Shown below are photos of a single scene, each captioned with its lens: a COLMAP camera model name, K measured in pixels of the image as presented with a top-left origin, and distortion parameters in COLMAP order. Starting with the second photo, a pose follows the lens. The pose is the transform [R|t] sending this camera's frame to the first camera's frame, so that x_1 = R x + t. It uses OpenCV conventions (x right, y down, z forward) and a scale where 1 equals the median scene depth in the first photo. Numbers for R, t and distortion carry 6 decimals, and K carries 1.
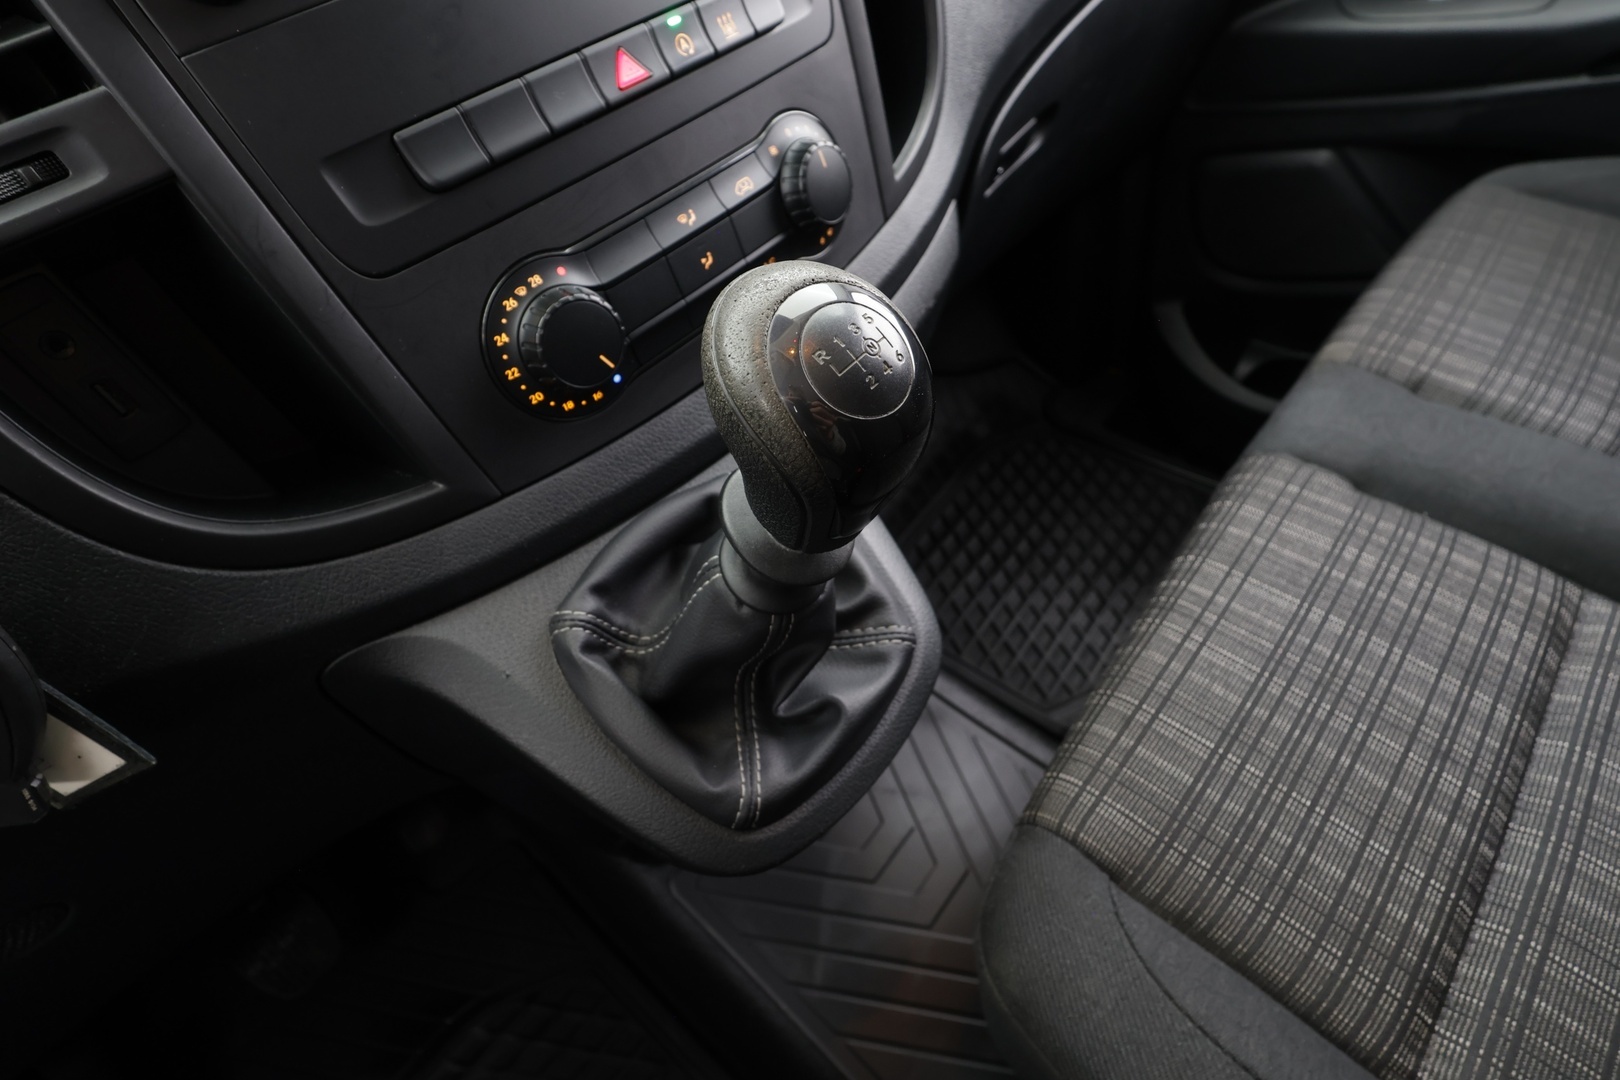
lens RADIAL K [[835.8, 0, 800.8], [0, 835.8, 539.6], [0, 0, 1]] dist [-0.001225, 0.001581]
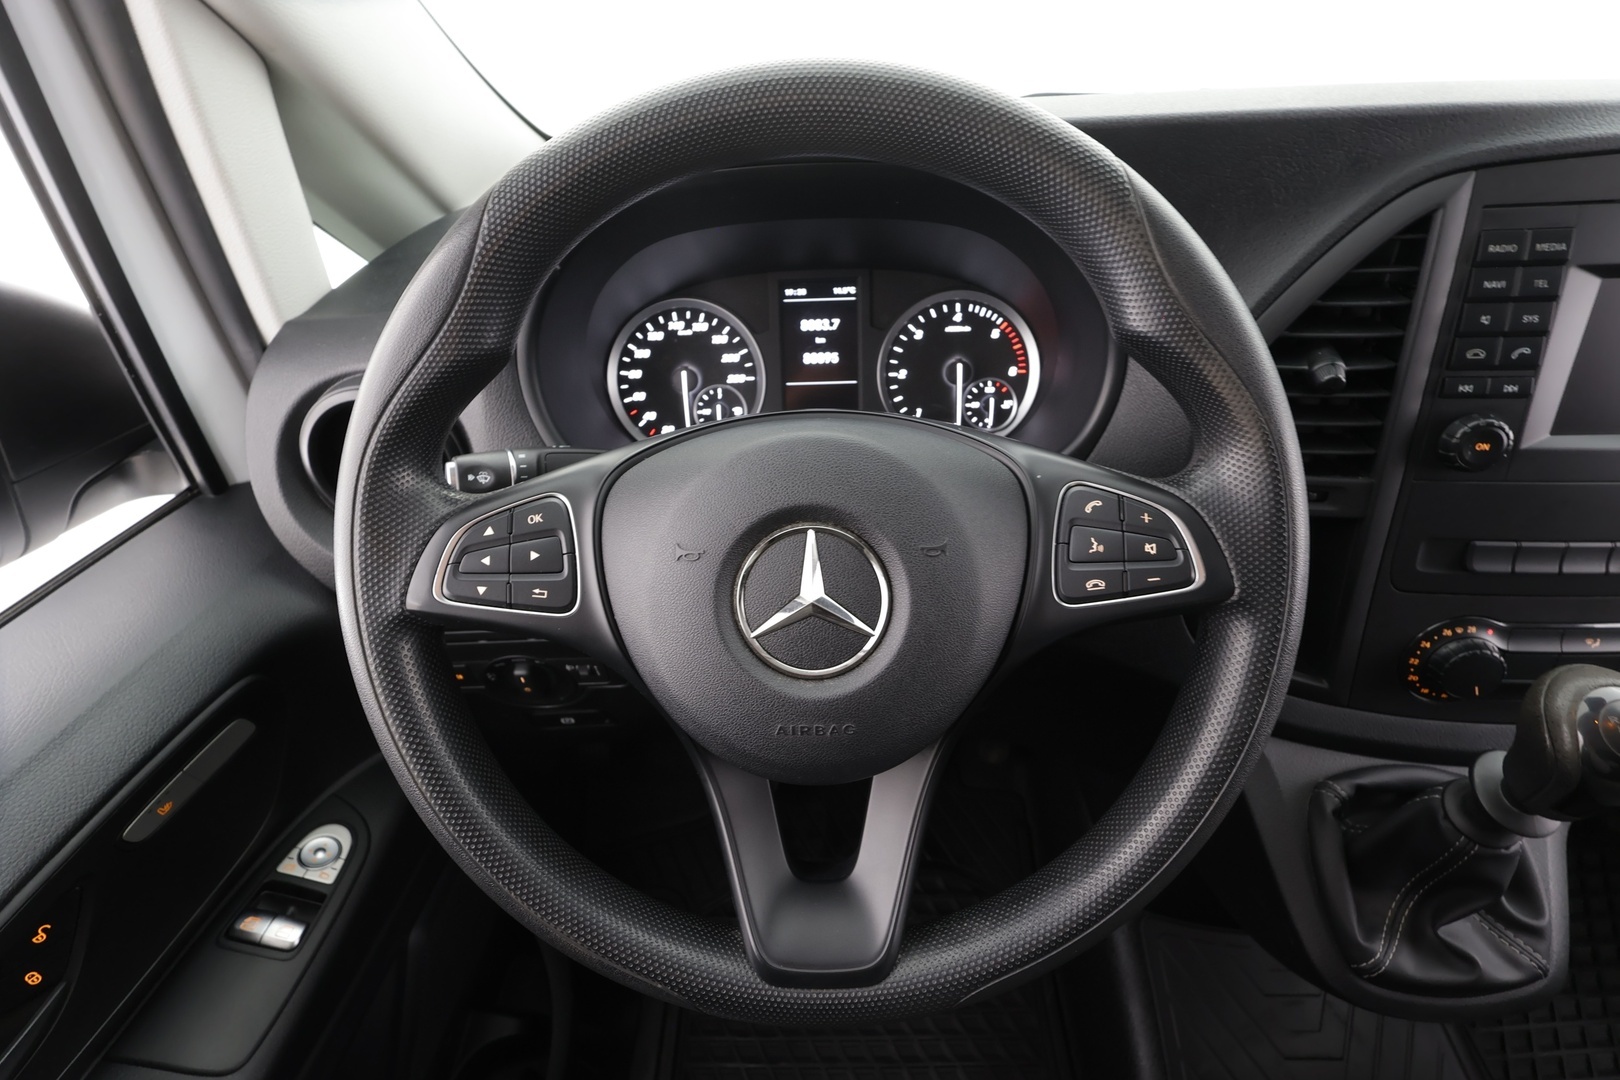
lens RADIAL K [[754.7, 0, 811.3], [0, 754.7, 542.8], [0, 0, 1]] dist [0.002101, -0.000643]
pose [[0.641418, 0.575467, -0.507367, -0.408876], [-0.587723, 0.793649, 0.157170, 0.071000], [0.493117, 0.197380, 0.847276, -0.778099]]
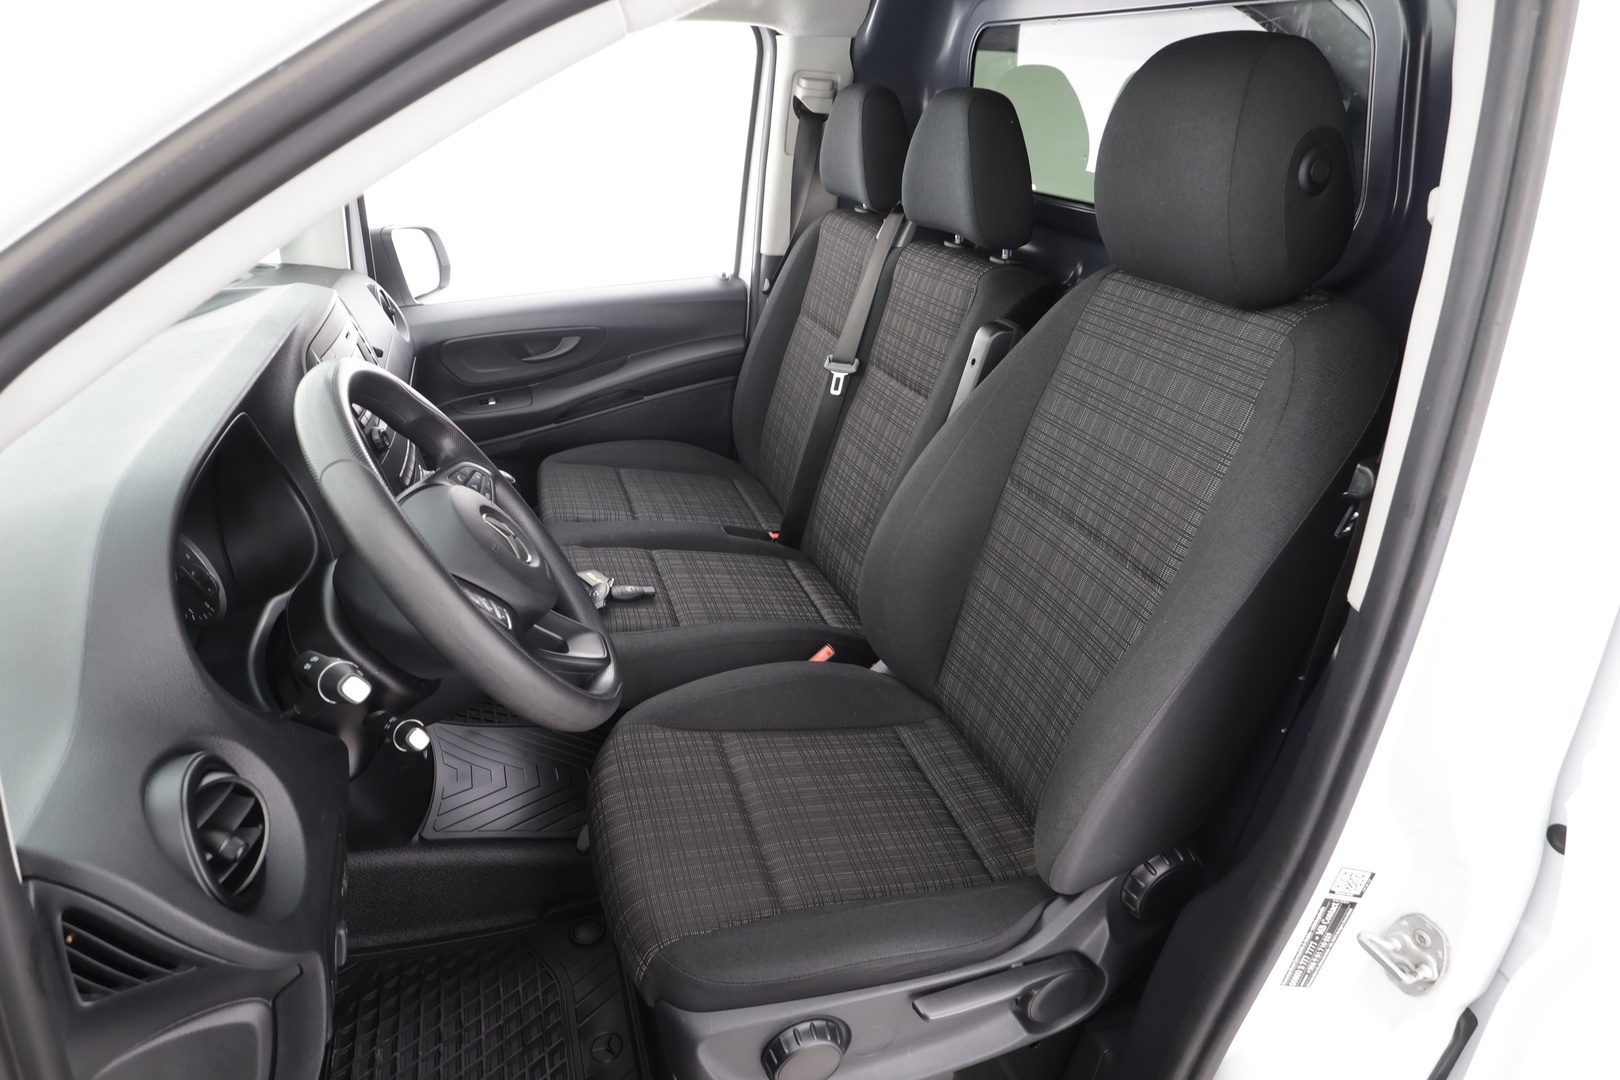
lens RADIAL K [[896.8, 0, 812.8], [0, 896.8, 538.6], [0, 0, 1]] dist [0.001094, 0.000137]
pose [[0.475985, -0.221172, 0.851188, -2.384927], [0.531045, 0.843772, -0.077716, 0.841863], [-0.701020, 0.489011, 0.519075, -1.795740]]
